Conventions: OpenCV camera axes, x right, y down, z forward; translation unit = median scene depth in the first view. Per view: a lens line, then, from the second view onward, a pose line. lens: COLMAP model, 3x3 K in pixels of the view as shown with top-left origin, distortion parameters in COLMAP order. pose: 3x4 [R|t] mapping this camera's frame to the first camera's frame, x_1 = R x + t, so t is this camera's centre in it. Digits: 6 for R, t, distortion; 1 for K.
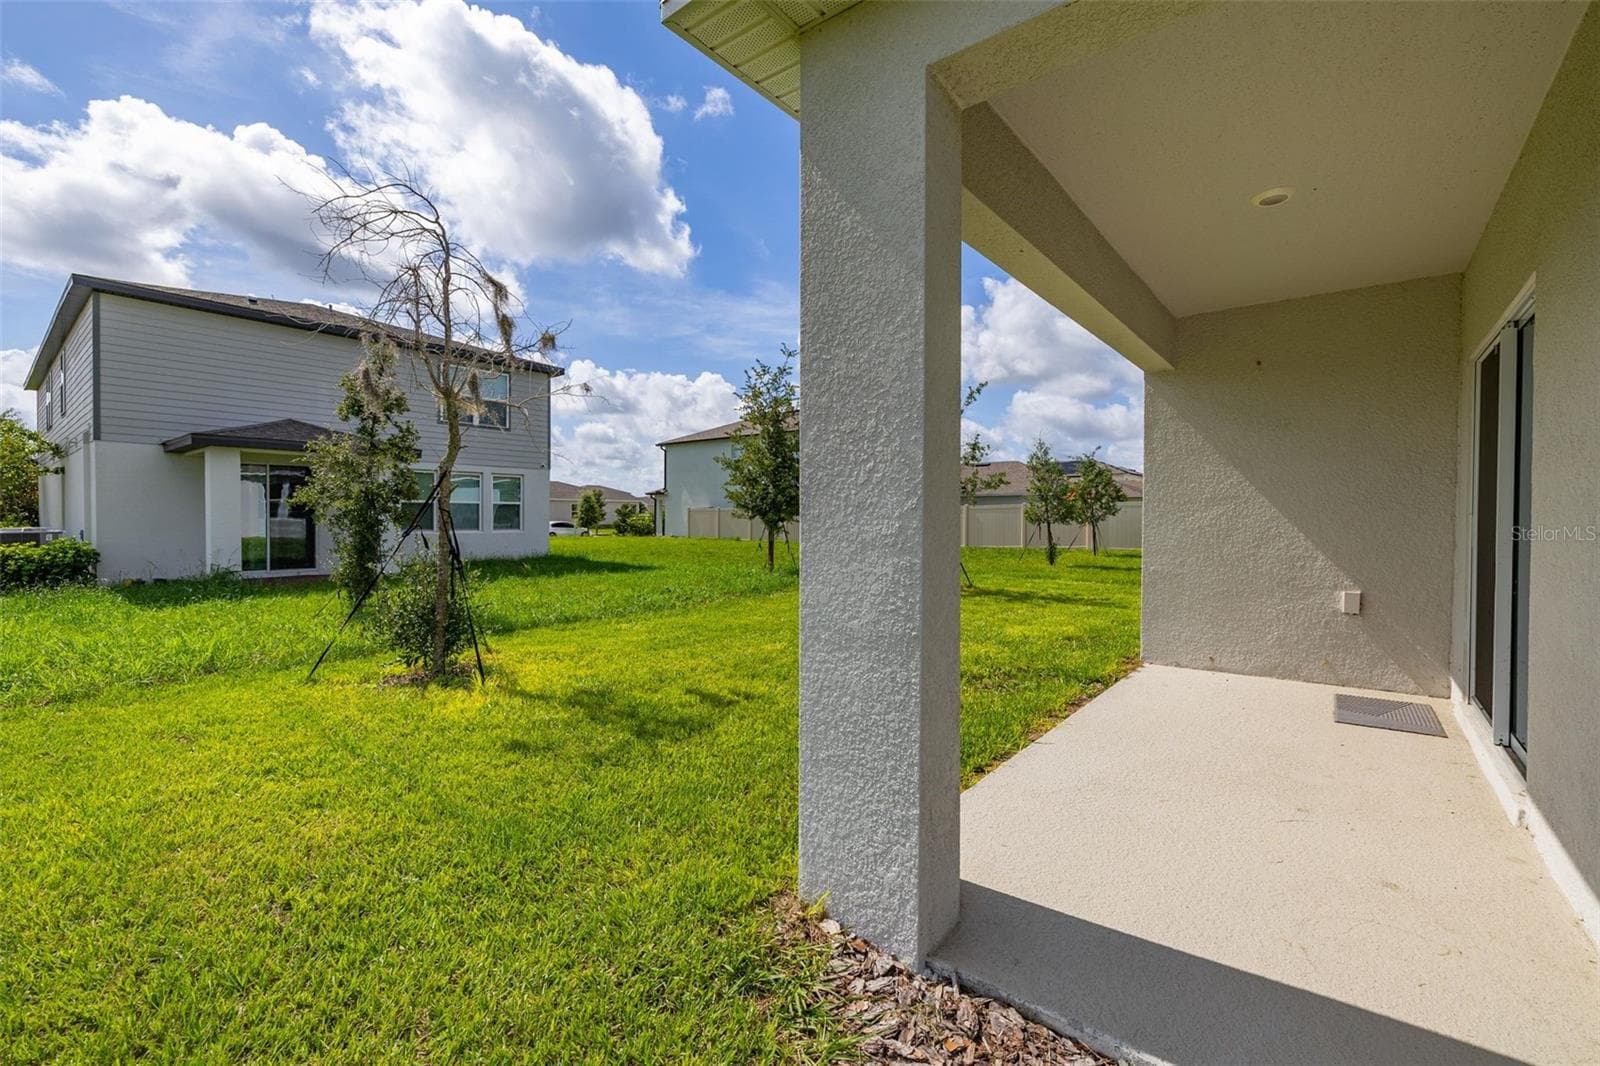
lens RADIAL K [[690.9, 0, 807.8], [0, 690.9, 529.9], [0, 0, 1]] dist [-0.000143, -0.000128]
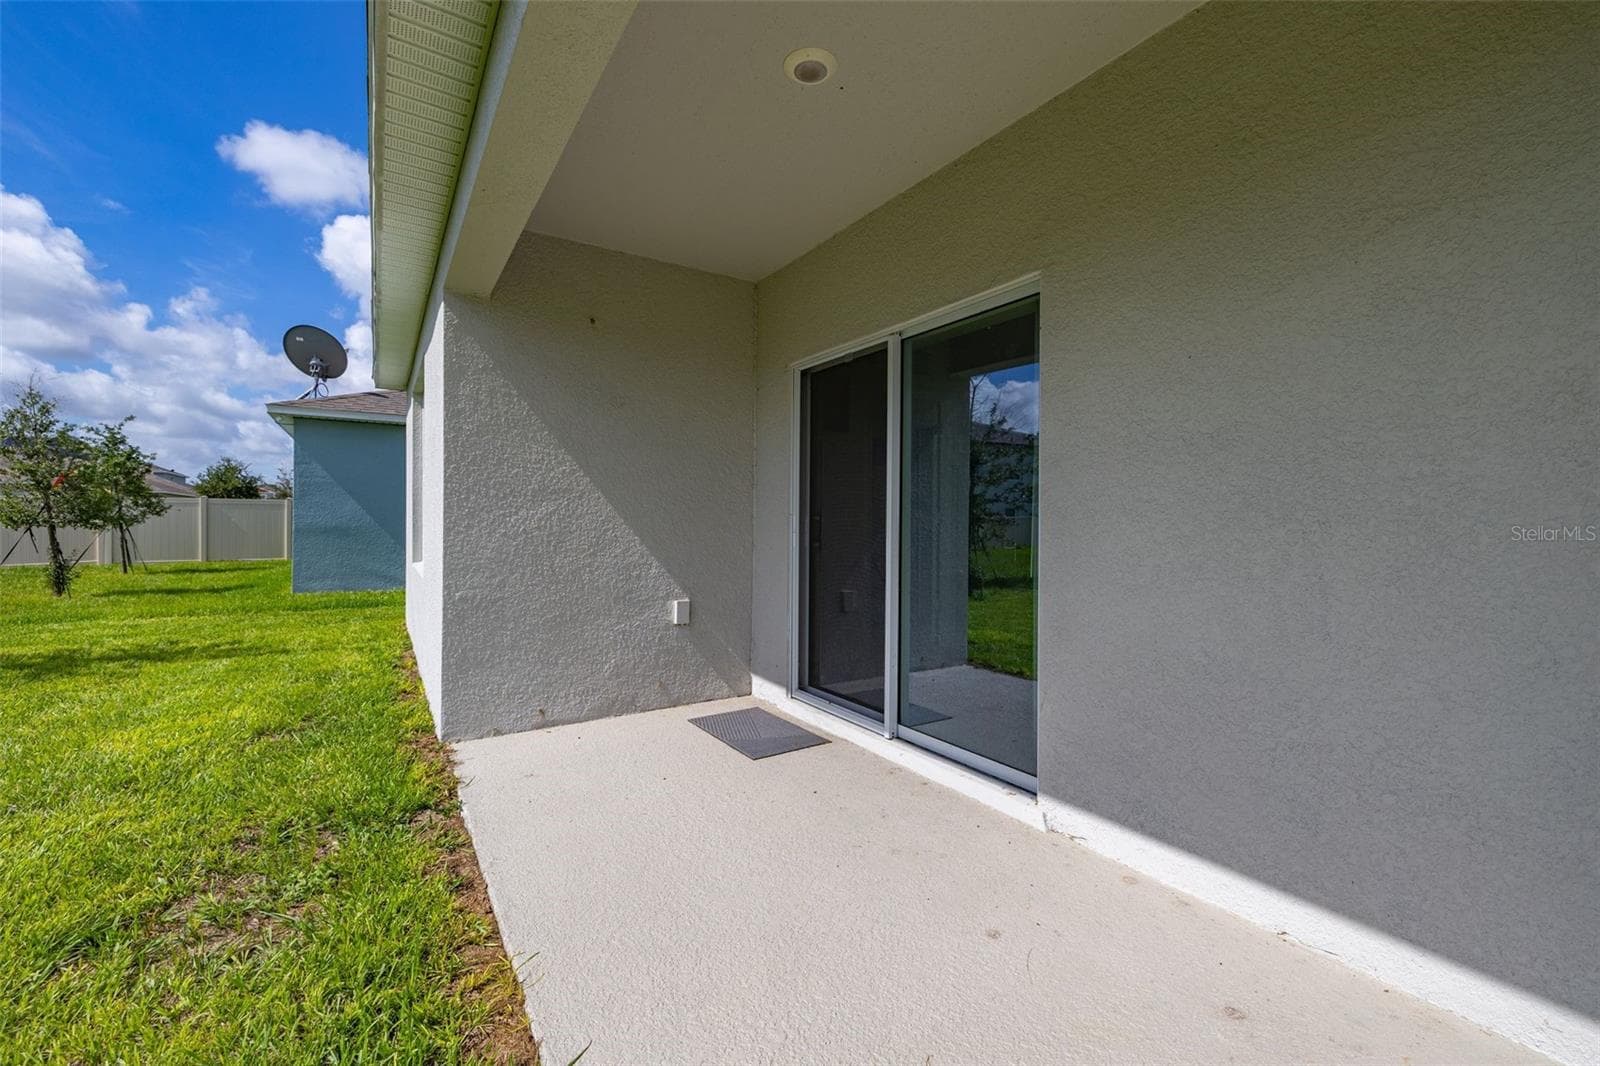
lens RADIAL K [[671.6, 0, 798.5], [0, 671.6, 525.8], [0, 0, 1]] dist [-0.000019, 0.000199]
pose [[0.327749, -0.004753, 0.944753, 0.007421], [0.013733, 0.999906, 0.000266, -0.005400], [-0.944665, 0.012887, 0.327783, 0.531315]]
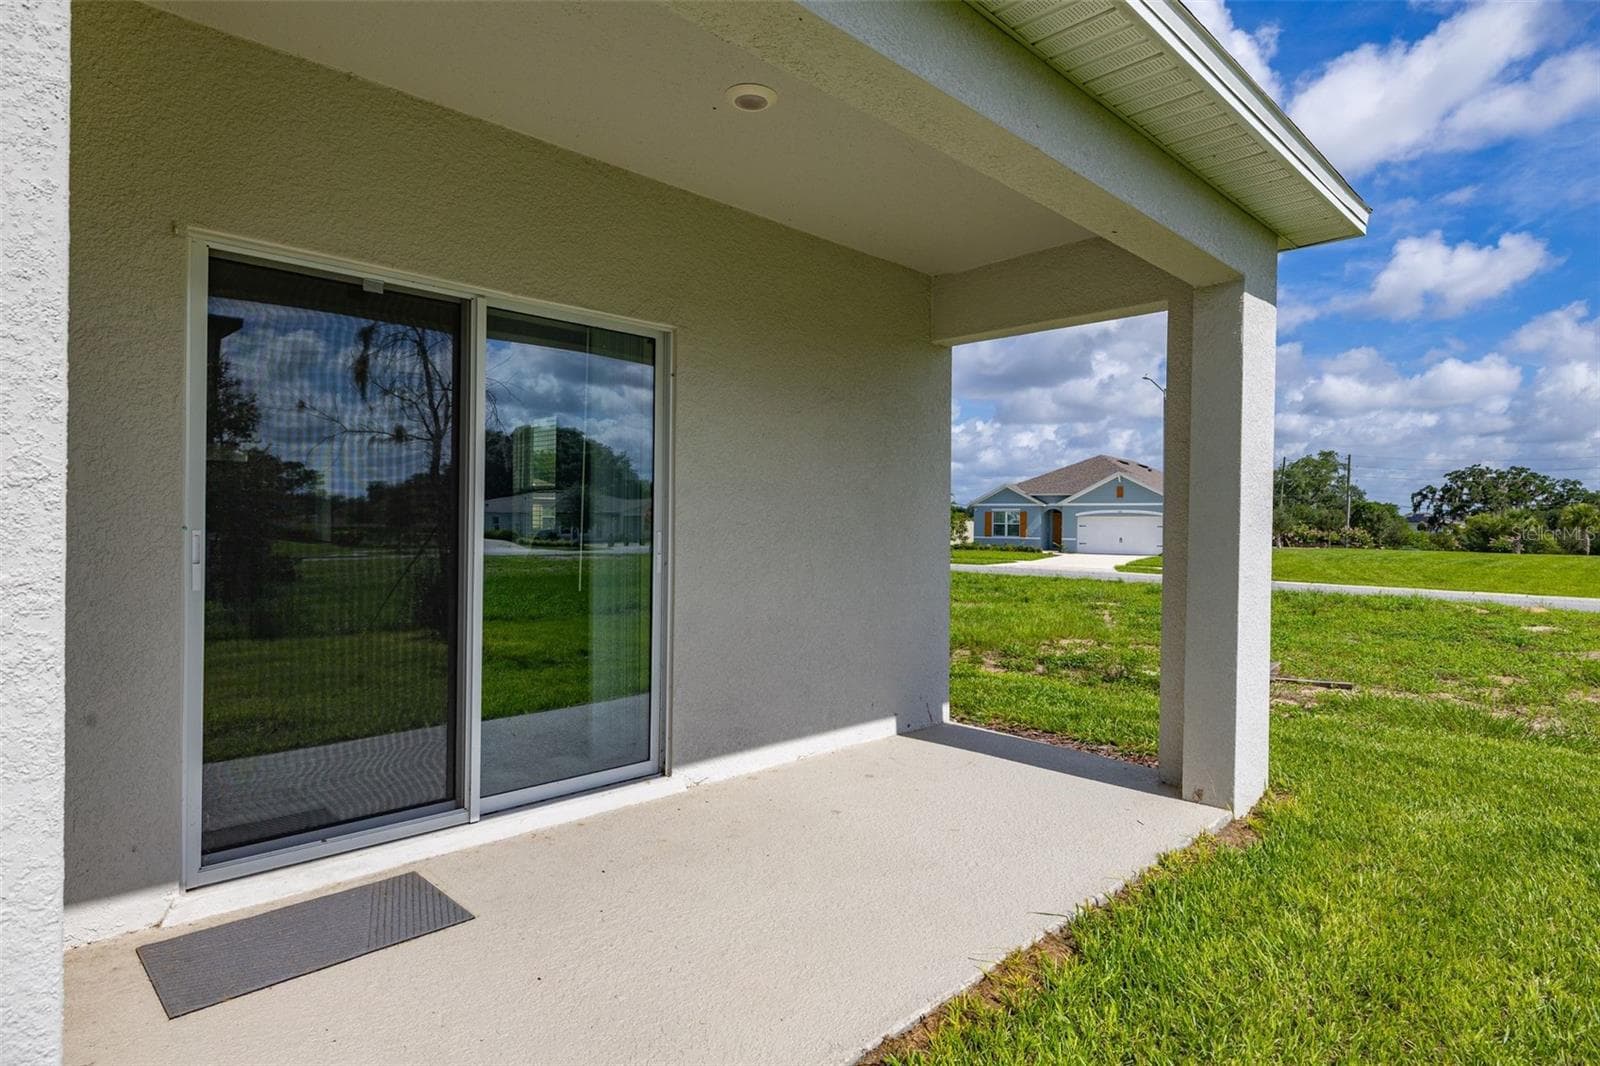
lens RADIAL K [[851.2, 0, 788.4], [0, 851.2, 529.4], [0, 0, 1]] dist [0.001799, 0.000410]
pose [[-0.991433, -0.017158, 0.129487, 0.340264], [-0.013414, 0.999468, 0.029730, -0.038037], [-0.129928, 0.027739, -0.991135, 1.258916]]
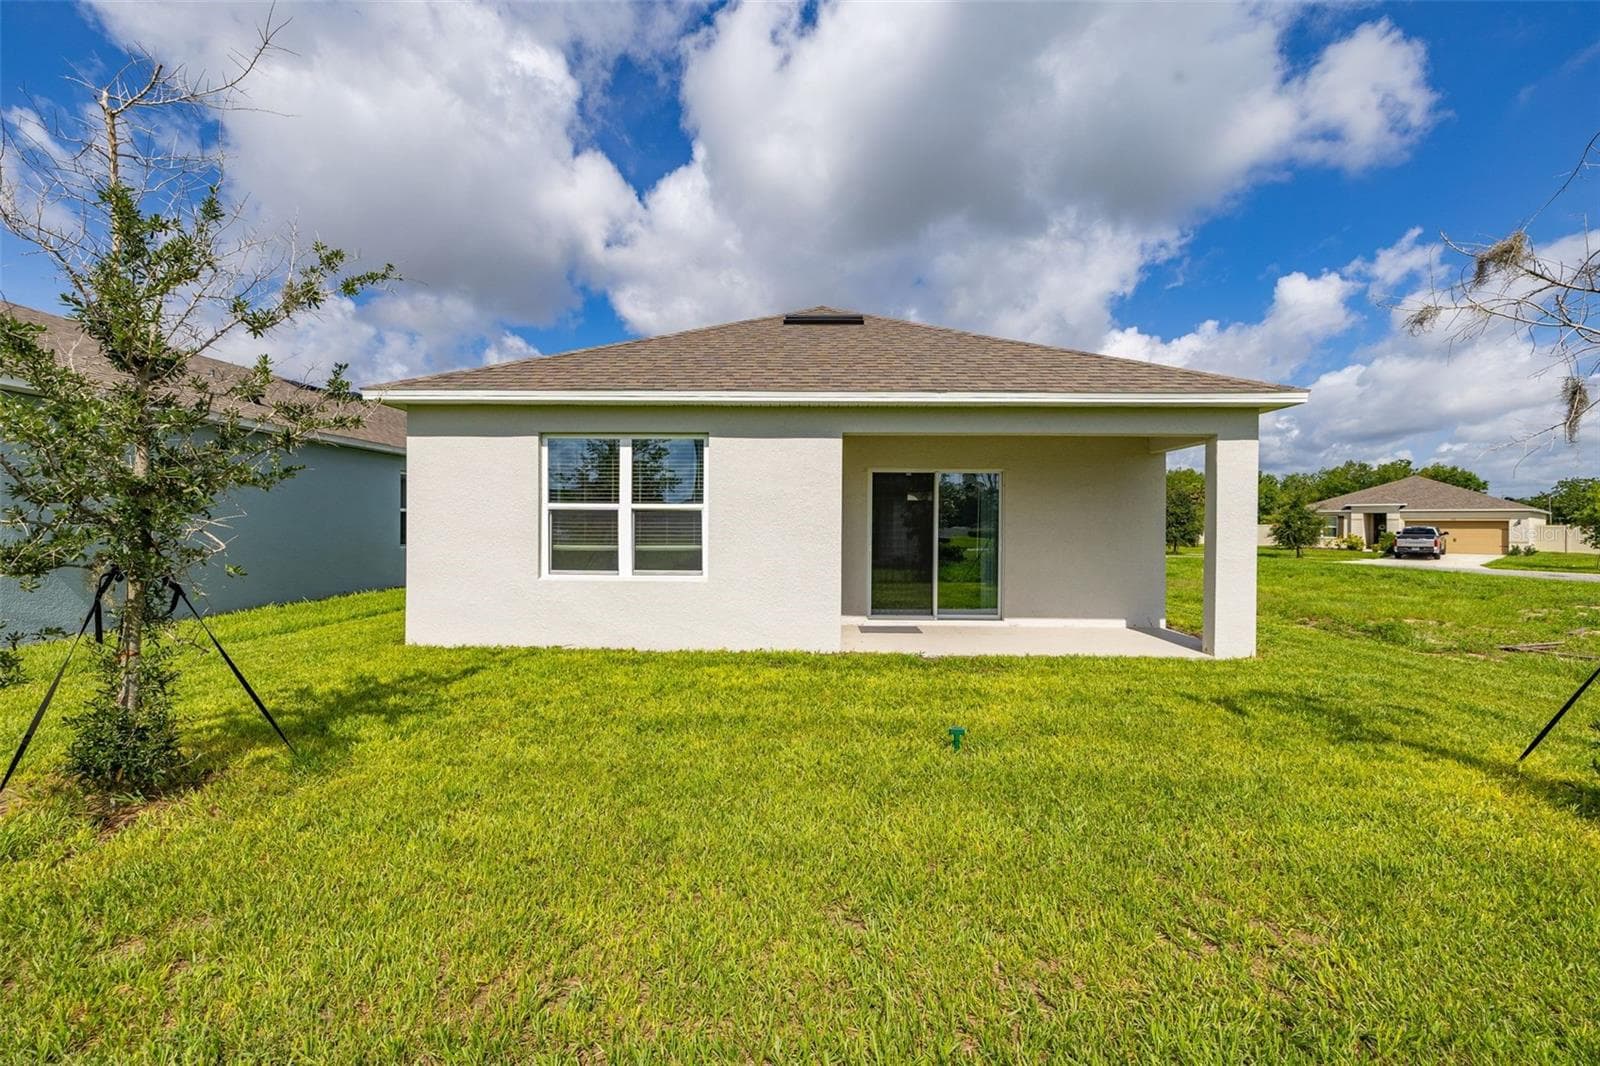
lens RADIAL K [[690.9, 0, 807.8], [0, 690.9, 529.9], [0, 0, 1]] dist [-0.000143, -0.000128]
pose [[-0.597870, -0.009263, 0.801539, -0.602257], [0.008941, 0.999794, 0.018224, -0.071211], [-0.801543, 0.018063, -0.597664, 2.019470]]
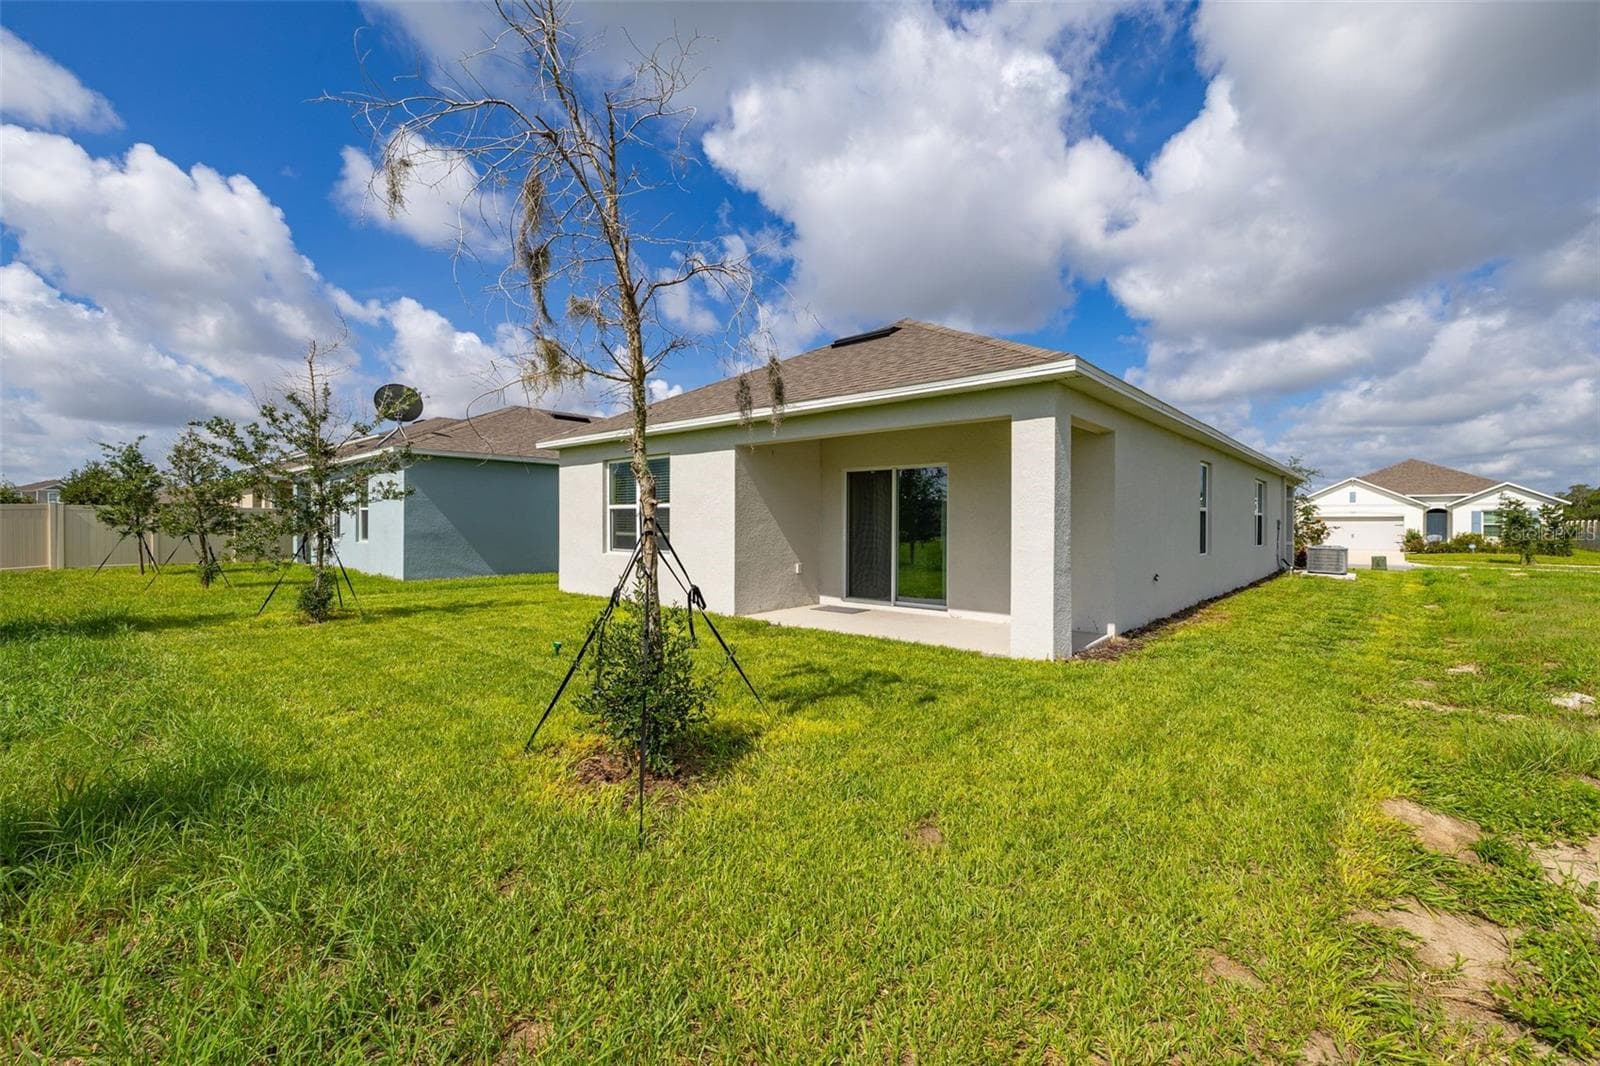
lens RADIAL K [[686.1, 0, 800.0], [0, 686.1, 533.0], [0, 0, 1]] dist [0.031544, 0.000081]
pose [[0.071767, -0.012654, 0.997341, -1.311239], [0.015135, 0.999818, 0.011596, -0.031554], [-0.997307, 0.014263, 0.071945, 0.784216]]
